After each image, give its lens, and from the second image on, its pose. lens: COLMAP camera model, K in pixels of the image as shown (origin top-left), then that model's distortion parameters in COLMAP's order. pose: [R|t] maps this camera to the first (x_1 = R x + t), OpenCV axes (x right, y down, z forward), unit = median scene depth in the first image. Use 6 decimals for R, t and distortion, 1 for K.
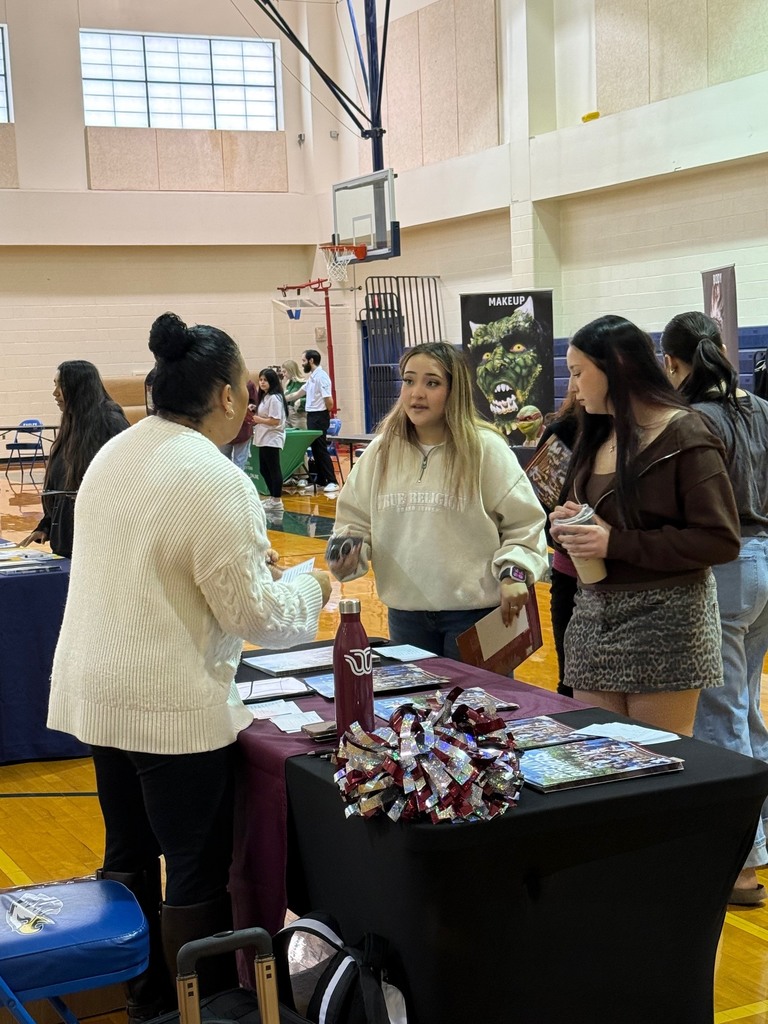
lens RADIAL K [[1653.5, 0, 384.0], [0, 1653.5, 512.0], [0, 0, 1]] dist [0.009607, -0.017526]
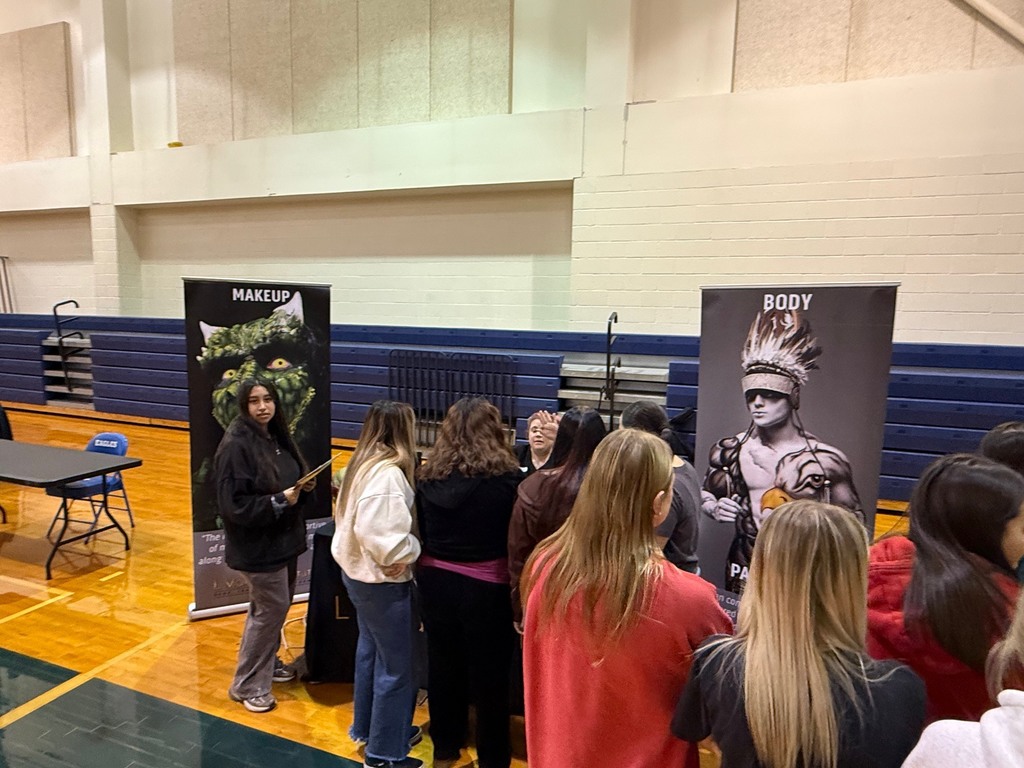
lens RADIAL K [[613.1, 0, 512.0], [0, 613.1, 384.0], [0, 0, 1]] dist [0.005843, 0.001394]
pose [[0.722766, -0.017965, 0.690860, -0.027592], [0.009491, 0.999826, 0.016069, -0.093273], [-0.691028, -0.005057, 0.722810, 0.738708]]
